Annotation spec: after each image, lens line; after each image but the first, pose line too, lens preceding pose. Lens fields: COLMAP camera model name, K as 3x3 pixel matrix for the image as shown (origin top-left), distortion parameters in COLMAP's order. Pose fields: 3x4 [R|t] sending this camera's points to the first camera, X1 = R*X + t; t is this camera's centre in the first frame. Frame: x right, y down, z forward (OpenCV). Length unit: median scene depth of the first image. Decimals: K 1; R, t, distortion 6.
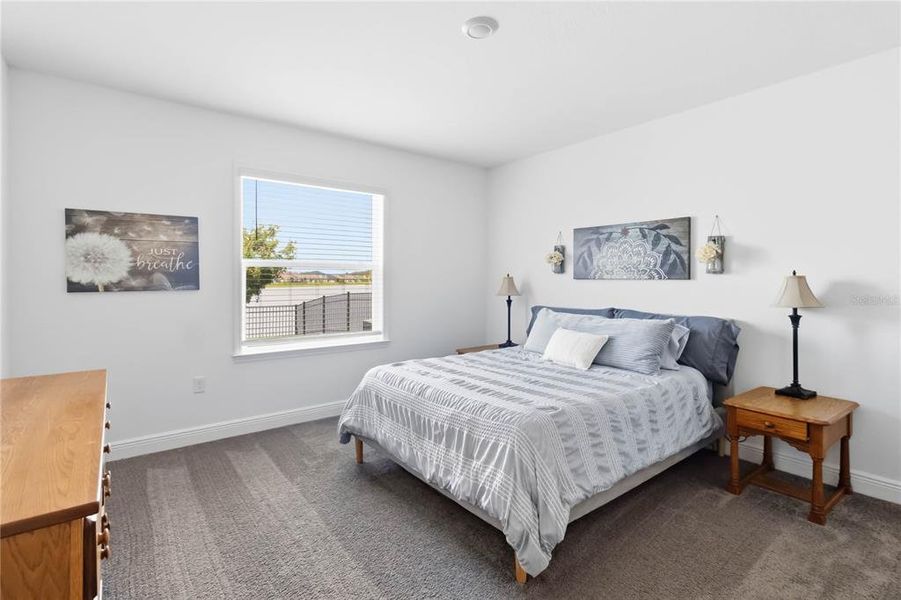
lens RADIAL K [[419.9, 0, 450.5], [0, 419.9, 300.0], [0, 0, 1]] dist [-0.000006, -0.000109]
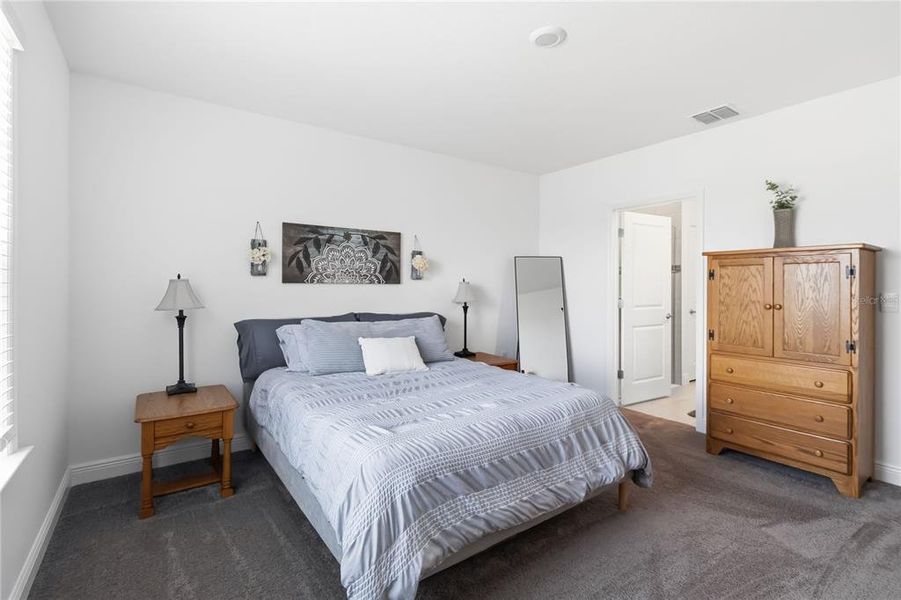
lens RADIAL K [[423.4, 0, 449.7], [0, 423.4, 283.8], [0, 0, 1]] dist [-0.000242, -0.000627]
pose [[0.049006, -0.001362, 0.998798, -0.604403], [0.044998, 0.998987, -0.000846, -0.037859], [-0.997784, 0.044985, 0.049017, 0.732094]]
